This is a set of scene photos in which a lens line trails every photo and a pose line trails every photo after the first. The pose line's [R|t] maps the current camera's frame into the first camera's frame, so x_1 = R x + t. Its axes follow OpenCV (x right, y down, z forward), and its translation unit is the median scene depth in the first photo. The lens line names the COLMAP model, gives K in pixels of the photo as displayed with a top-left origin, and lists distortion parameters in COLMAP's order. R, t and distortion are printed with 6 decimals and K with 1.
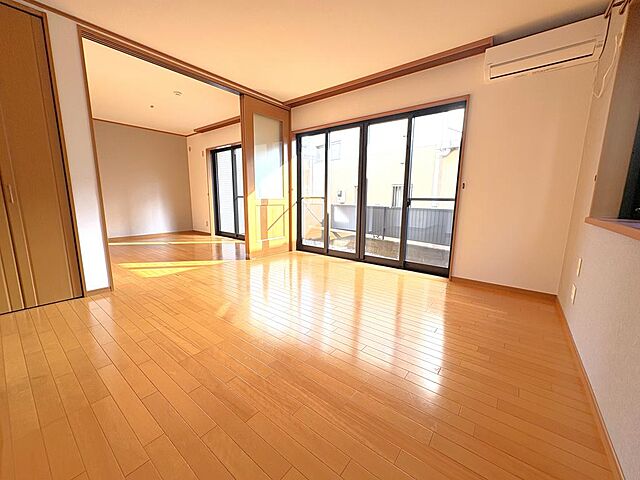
lens RADIAL K [[256.6, 0, 321.4], [0, 256.6, 240.8], [0, 0, 1]] dist [0.000756, 0.000314]
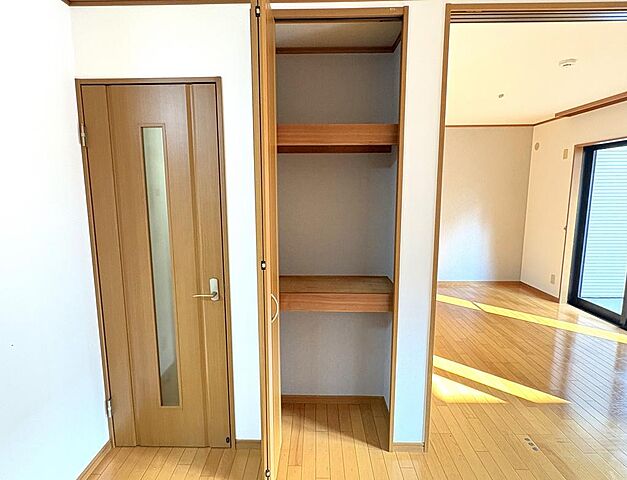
lens RADIAL K [[356.4, 0, 307.8], [0, 356.4, 241.5], [0, 0, 1]] dist [0.005376, 0.001009]
pose [[0.600668, 0.105763, -0.792472, -0.167260], [-0.122387, 0.991693, 0.039586, -0.116451], [0.790076, 0.073211, 0.608622, 0.115804]]
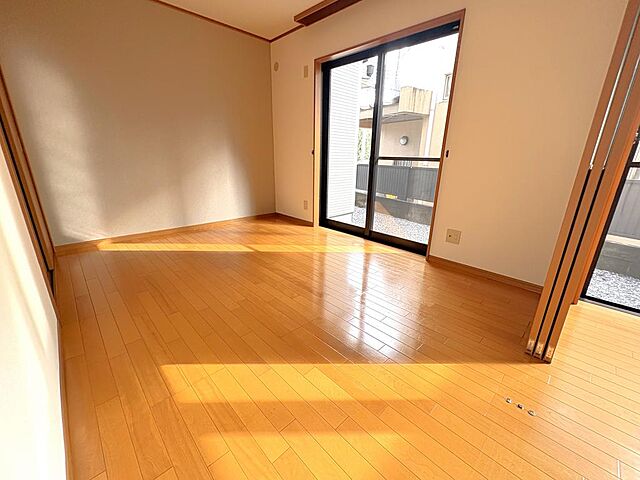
lens RADIAL K [[256.6, 0, 314.1], [0, 256.6, 237.0], [0, 0, 1]] dist [0.000756, 0.000314]
pose [[0.990317, 0.049849, -0.129563, -0.359070], [-0.032408, 0.990533, 0.133392, -0.075420], [0.134985, -0.127902, 0.982558, 0.443510]]
